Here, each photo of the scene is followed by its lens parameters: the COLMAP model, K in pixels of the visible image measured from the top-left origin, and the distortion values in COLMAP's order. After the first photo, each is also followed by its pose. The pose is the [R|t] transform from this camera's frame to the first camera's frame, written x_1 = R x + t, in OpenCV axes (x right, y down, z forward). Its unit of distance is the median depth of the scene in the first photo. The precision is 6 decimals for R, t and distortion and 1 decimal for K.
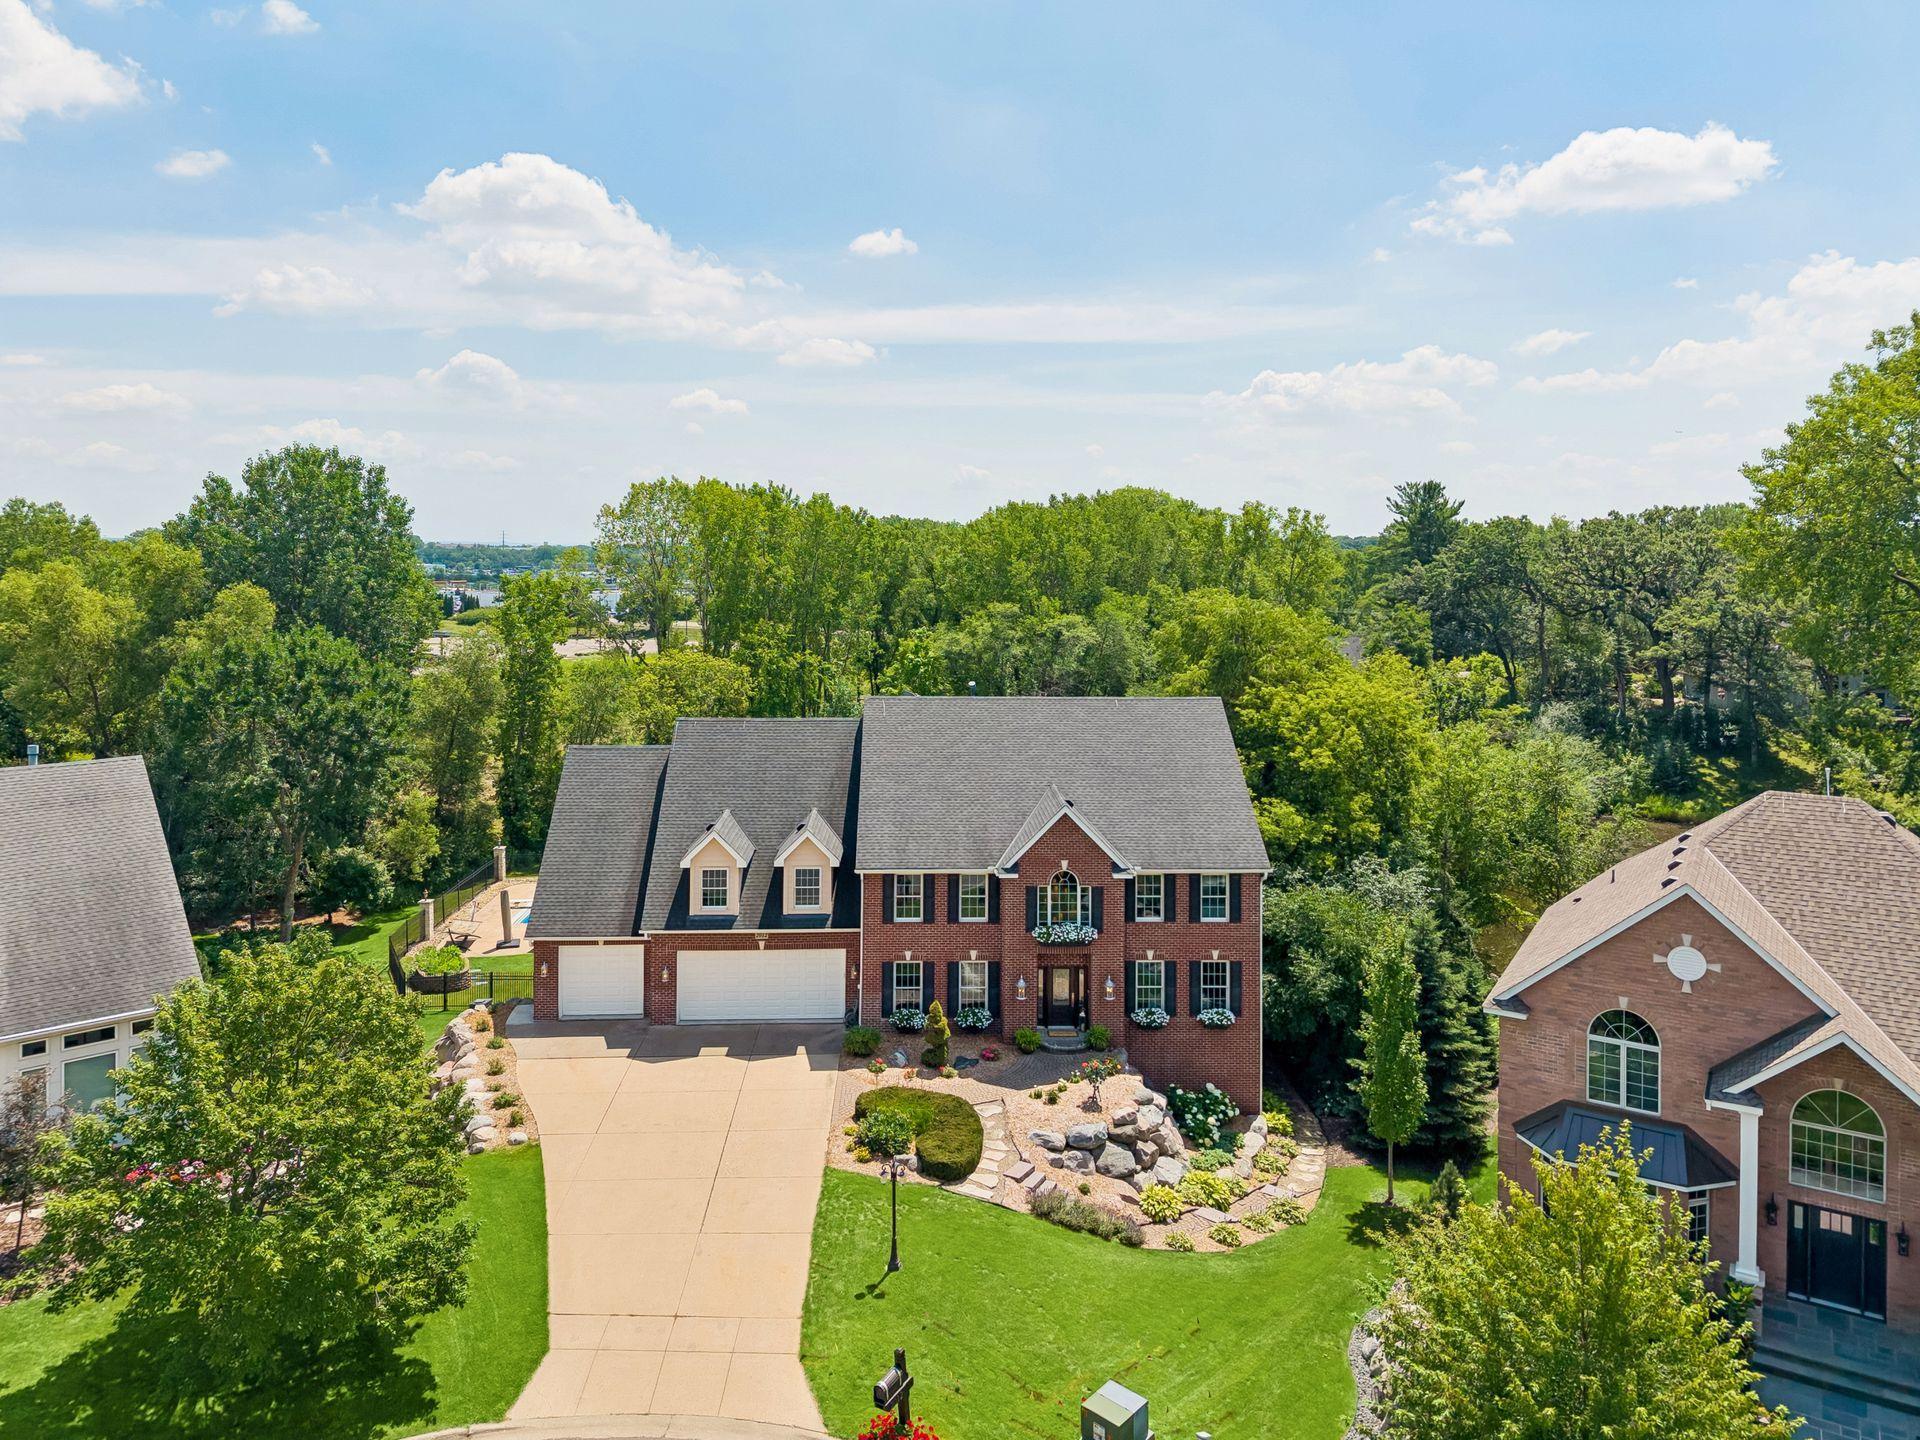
lens RADIAL K [[1318.0, 0, 956.1], [0, 1318.0, 565.4], [0, 0, 1]] dist [0.066323, -0.114165]
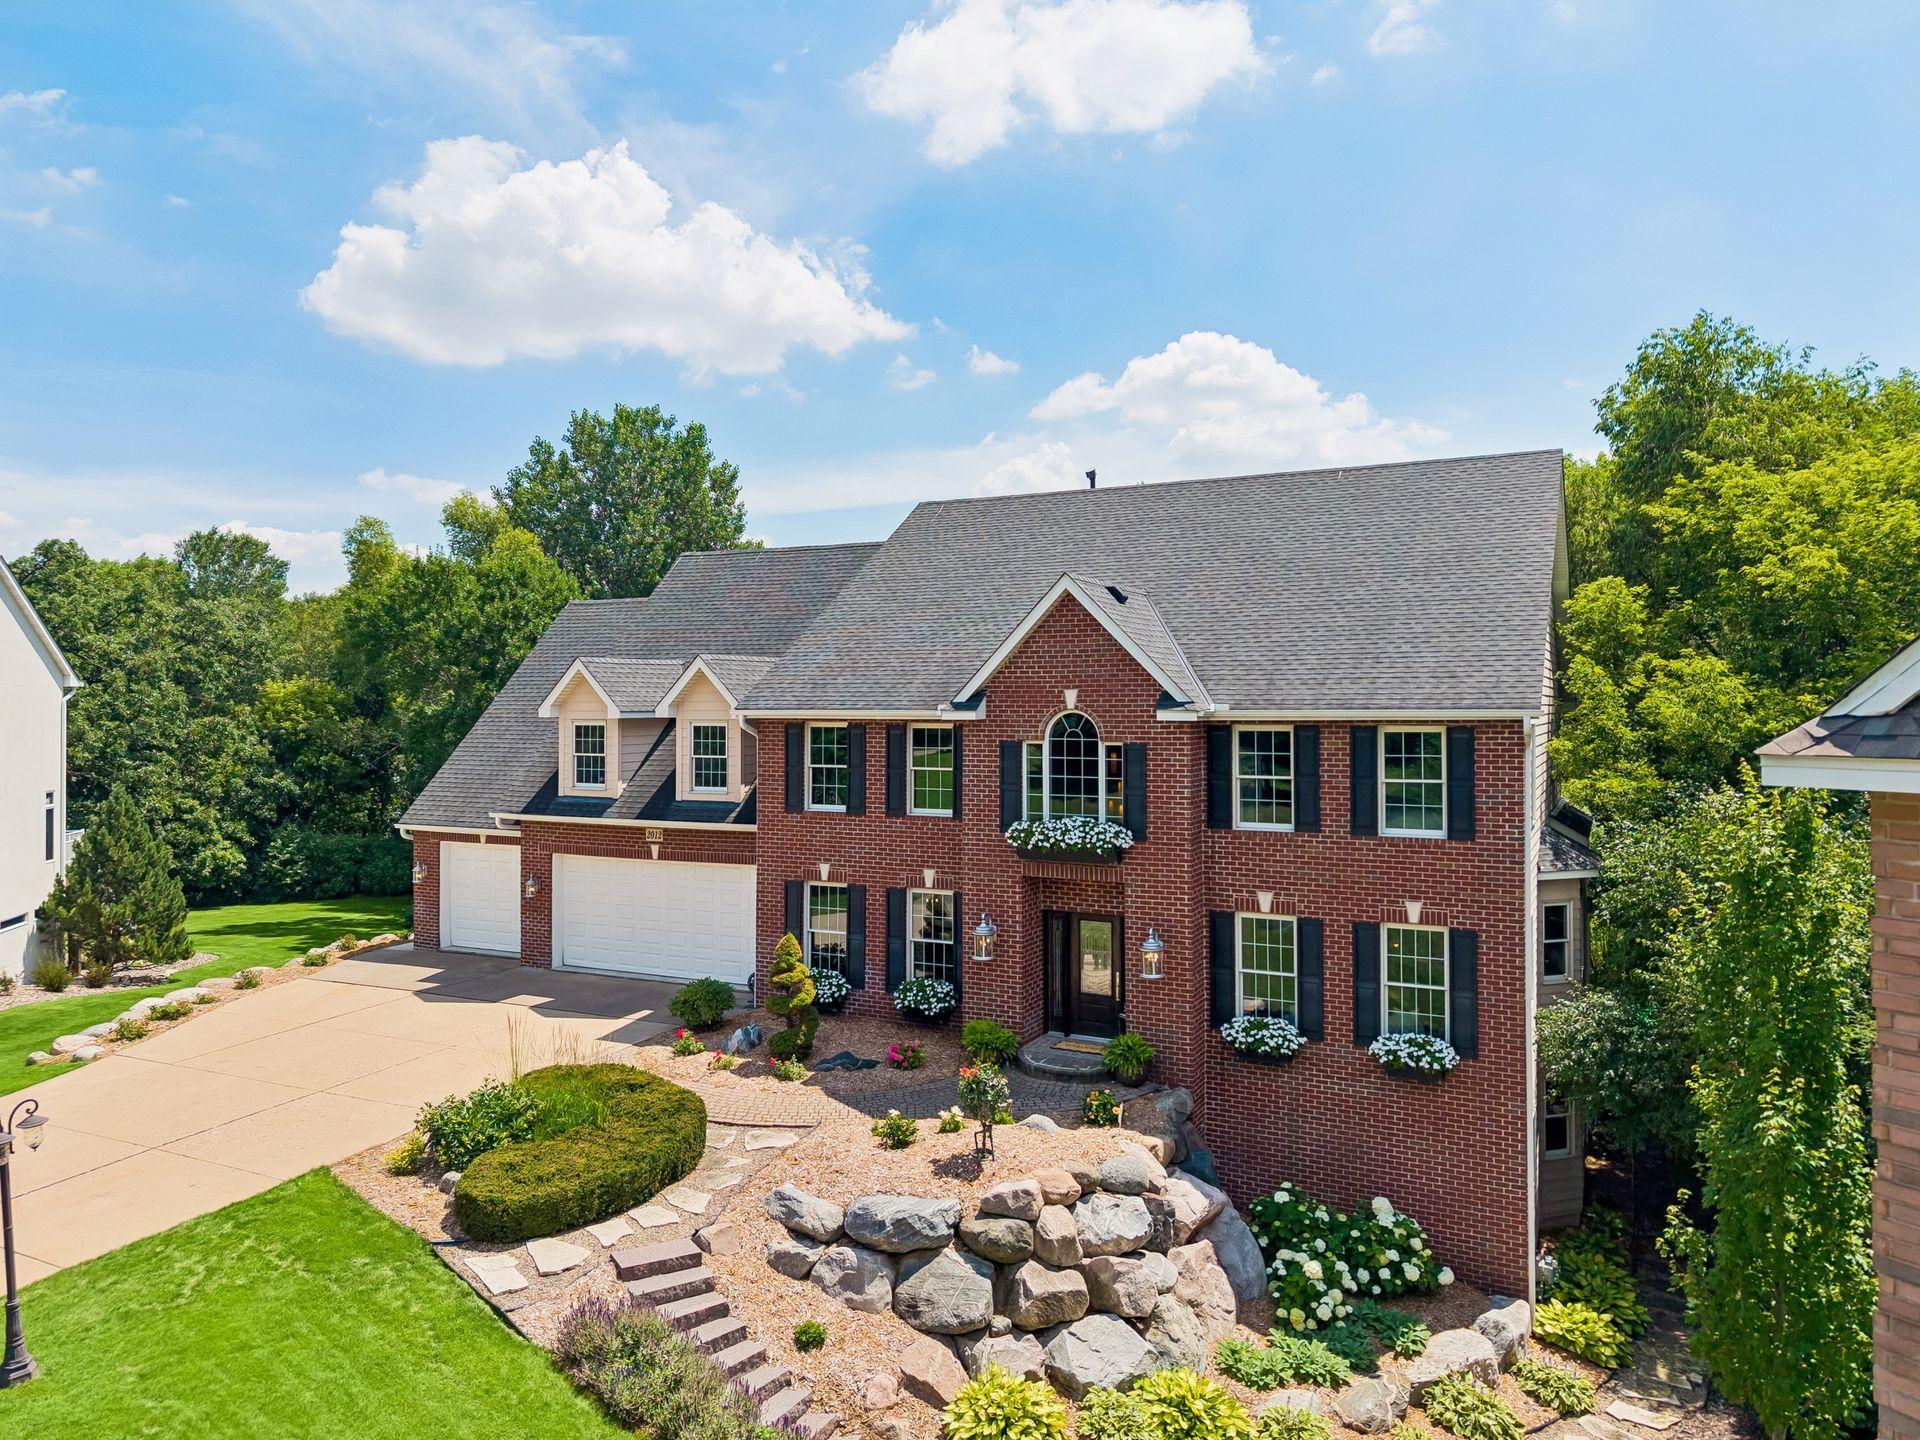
lens RADIAL K [[1299.1, 0, 969.4], [0, 1299.1, 692.8], [0, 0, 1]] dist [0.037398, -0.036930]
pose [[0.878653, -0.011560, -0.477321, 0.275844], [0.000365, 0.999723, -0.023539, 0.233185], [0.477461, 0.020508, 0.878413, 0.553373]]
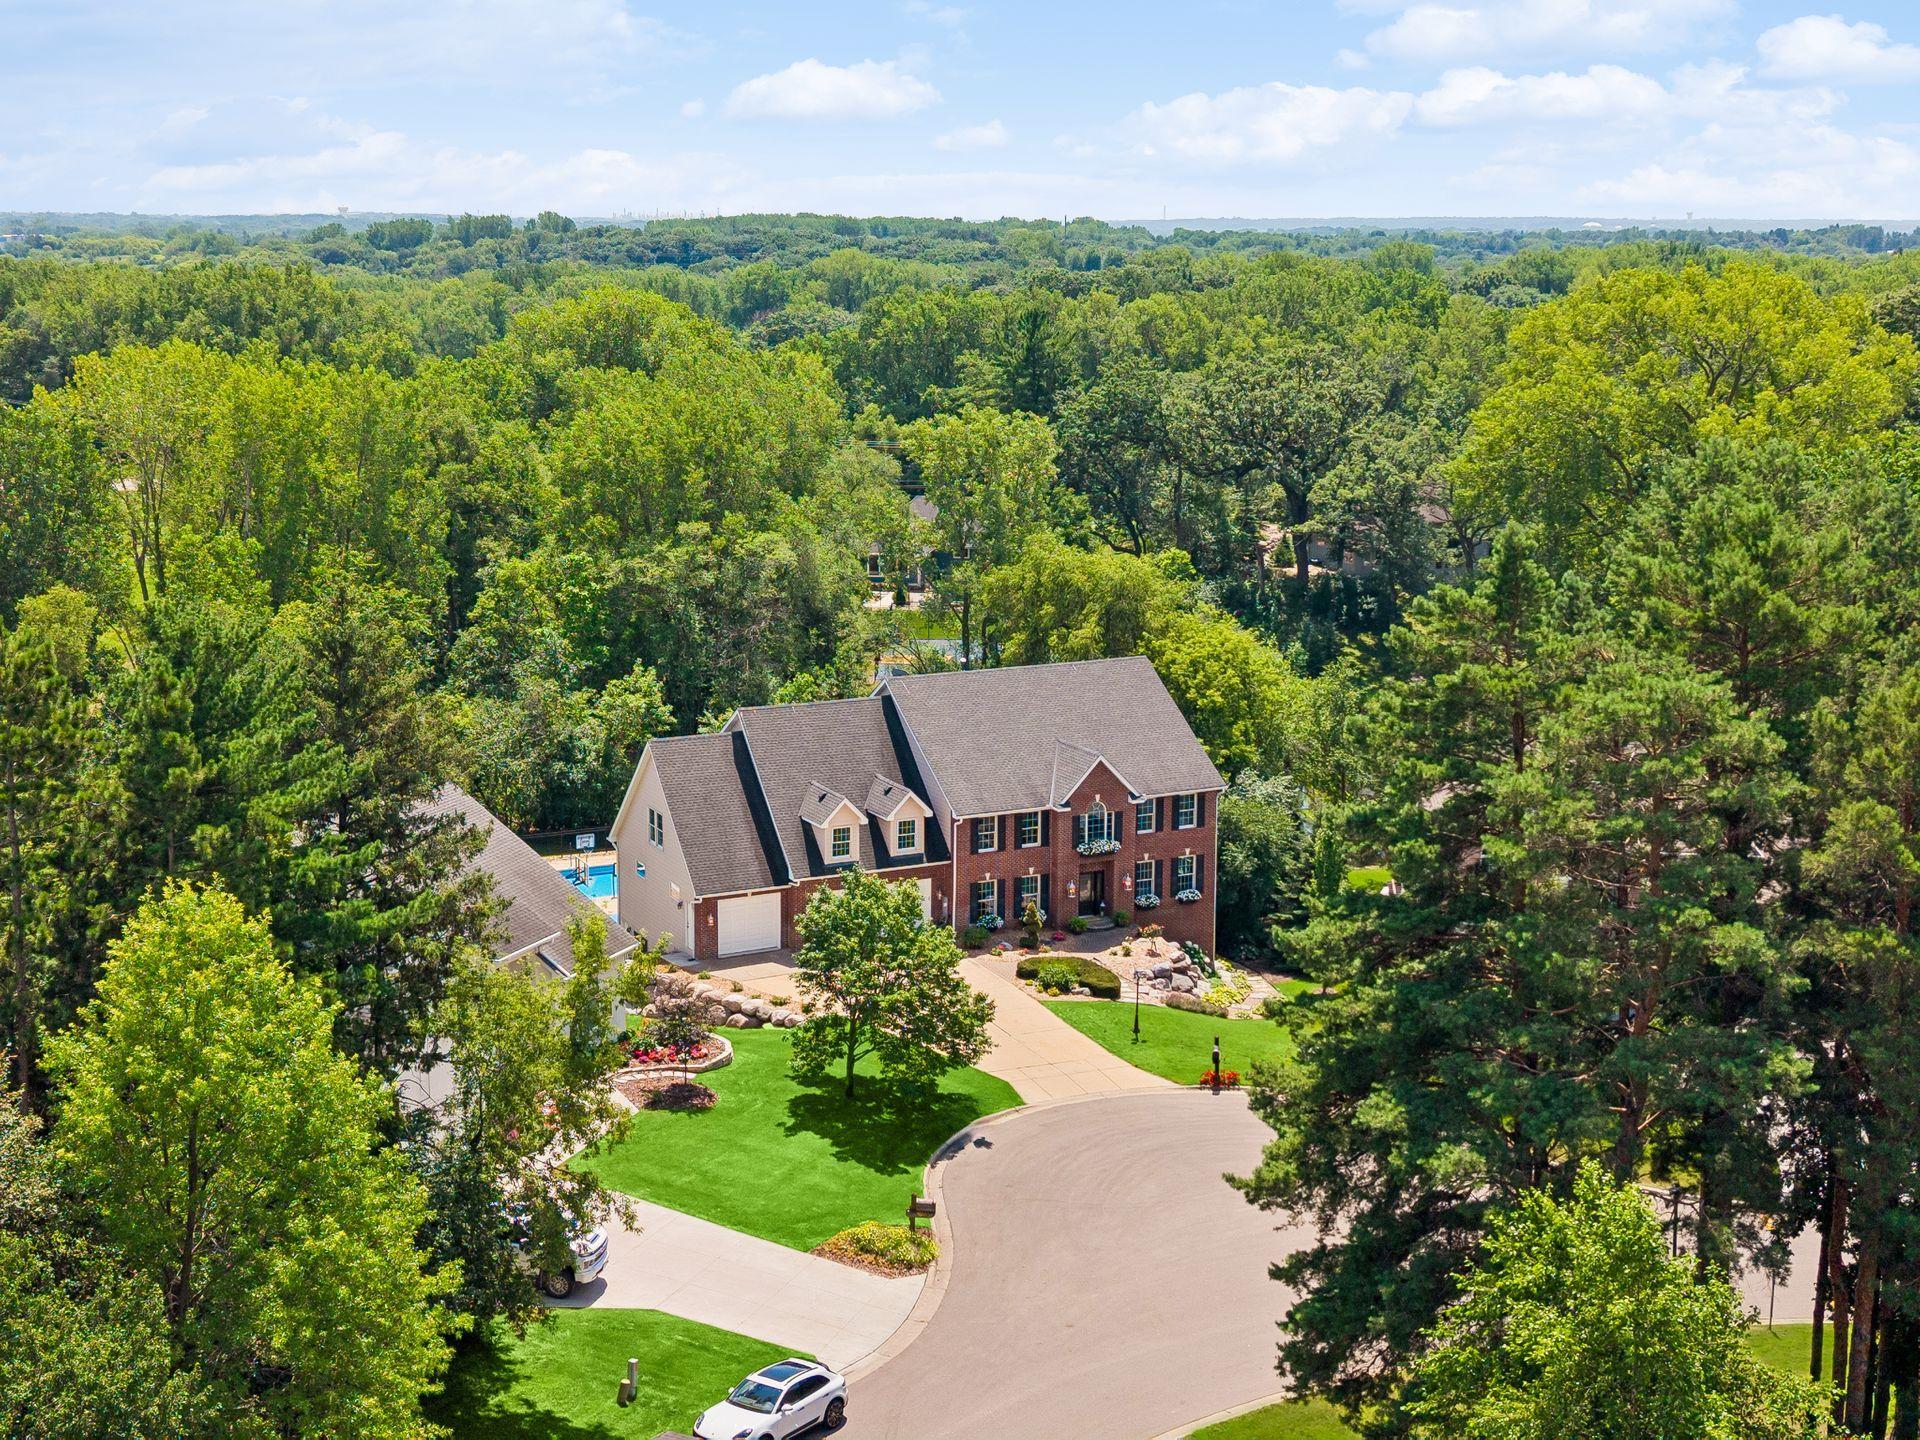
lens RADIAL K [[2492.8, 0, 960.0], [0, 2492.8, 720.0], [0, 0, 1]] dist [0.171813, -0.015734]
pose [[0.907072, -0.081875, 0.412938, -1.077742], [0.005427, 0.983097, 0.183003, -0.314563], [-0.420941, -0.163756, 0.892184, -1.184478]]
